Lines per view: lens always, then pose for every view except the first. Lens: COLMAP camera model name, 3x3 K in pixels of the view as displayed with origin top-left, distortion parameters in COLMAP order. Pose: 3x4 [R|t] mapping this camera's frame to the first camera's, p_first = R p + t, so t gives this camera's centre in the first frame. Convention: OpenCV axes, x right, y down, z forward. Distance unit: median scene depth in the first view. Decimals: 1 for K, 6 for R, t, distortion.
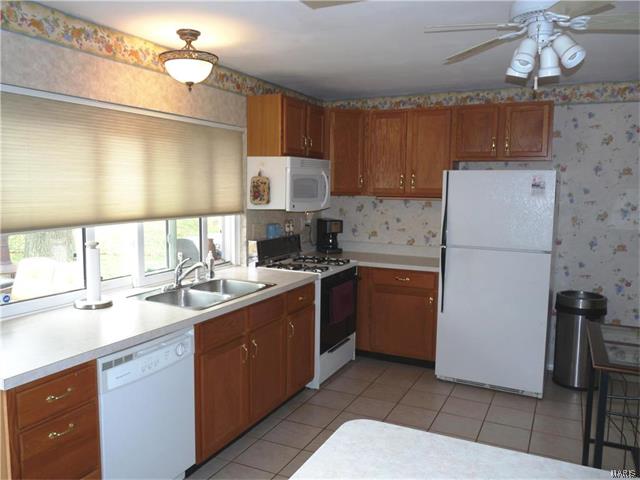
lens RADIAL K [[520.2, 0, 313.8], [0, 520.2, 240.3], [0, 0, 1]] dist [0.005585, -0.035136]
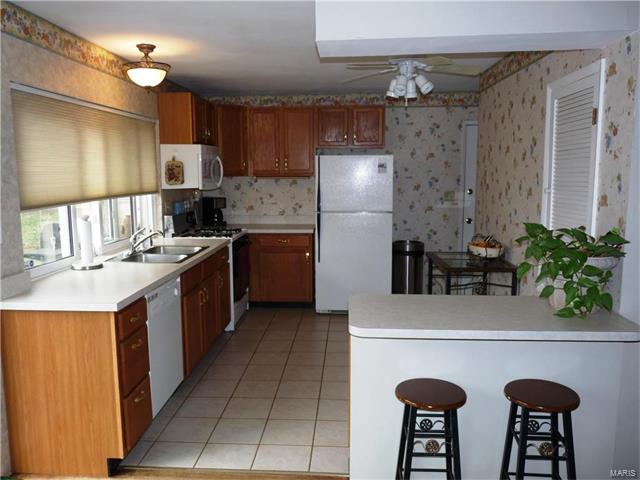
lens RADIAL K [[520.2, 0, 315.4], [0, 520.2, 236.2], [0, 0, 1]] dist [0.005585, -0.035136]
pose [[0.923506, -0.063767, 0.378246, -0.269542], [0.055932, 0.997932, 0.031679, 0.030086], [-0.379483, -0.008100, 0.925163, -0.233615]]
